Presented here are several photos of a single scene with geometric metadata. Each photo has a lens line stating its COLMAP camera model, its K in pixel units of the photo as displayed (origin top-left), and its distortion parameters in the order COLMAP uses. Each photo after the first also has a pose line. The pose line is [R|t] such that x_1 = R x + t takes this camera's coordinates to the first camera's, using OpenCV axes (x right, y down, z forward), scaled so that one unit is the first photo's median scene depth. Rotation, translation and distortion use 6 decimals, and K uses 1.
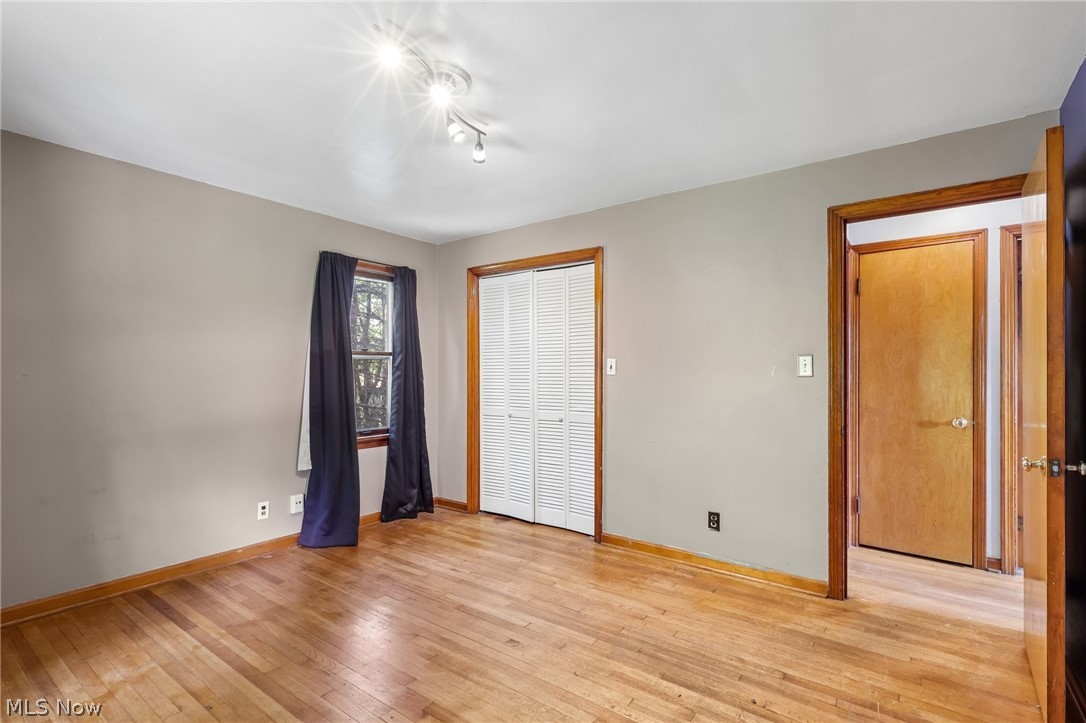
lens RADIAL K [[508.0, 0, 542.1], [0, 508.0, 371.1], [0, 0, 1]] dist [-0.003118, 0.001394]
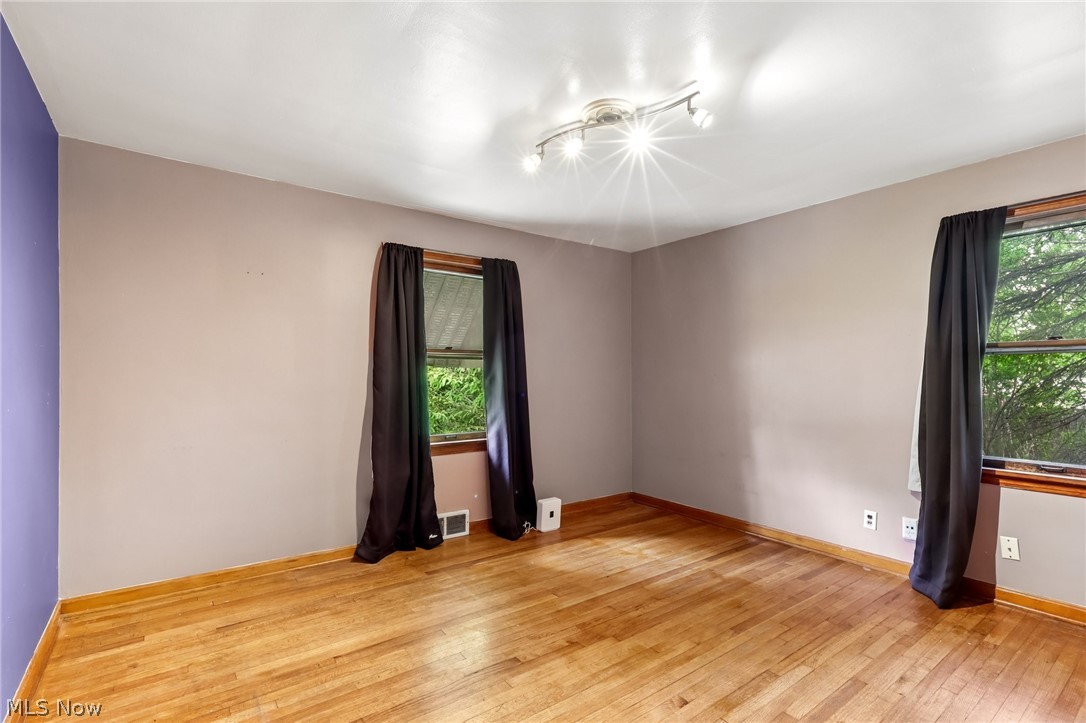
lens RADIAL K [[508.0, 0, 540.9], [0, 508.0, 362.4], [0, 0, 1]] dist [-0.003118, 0.001394]
pose [[-0.287103, -0.023240, -0.957618, 0.585600], [-0.002948, 0.999722, -0.023378, 0.006926], [0.957895, -0.003889, -0.287091, 0.749391]]
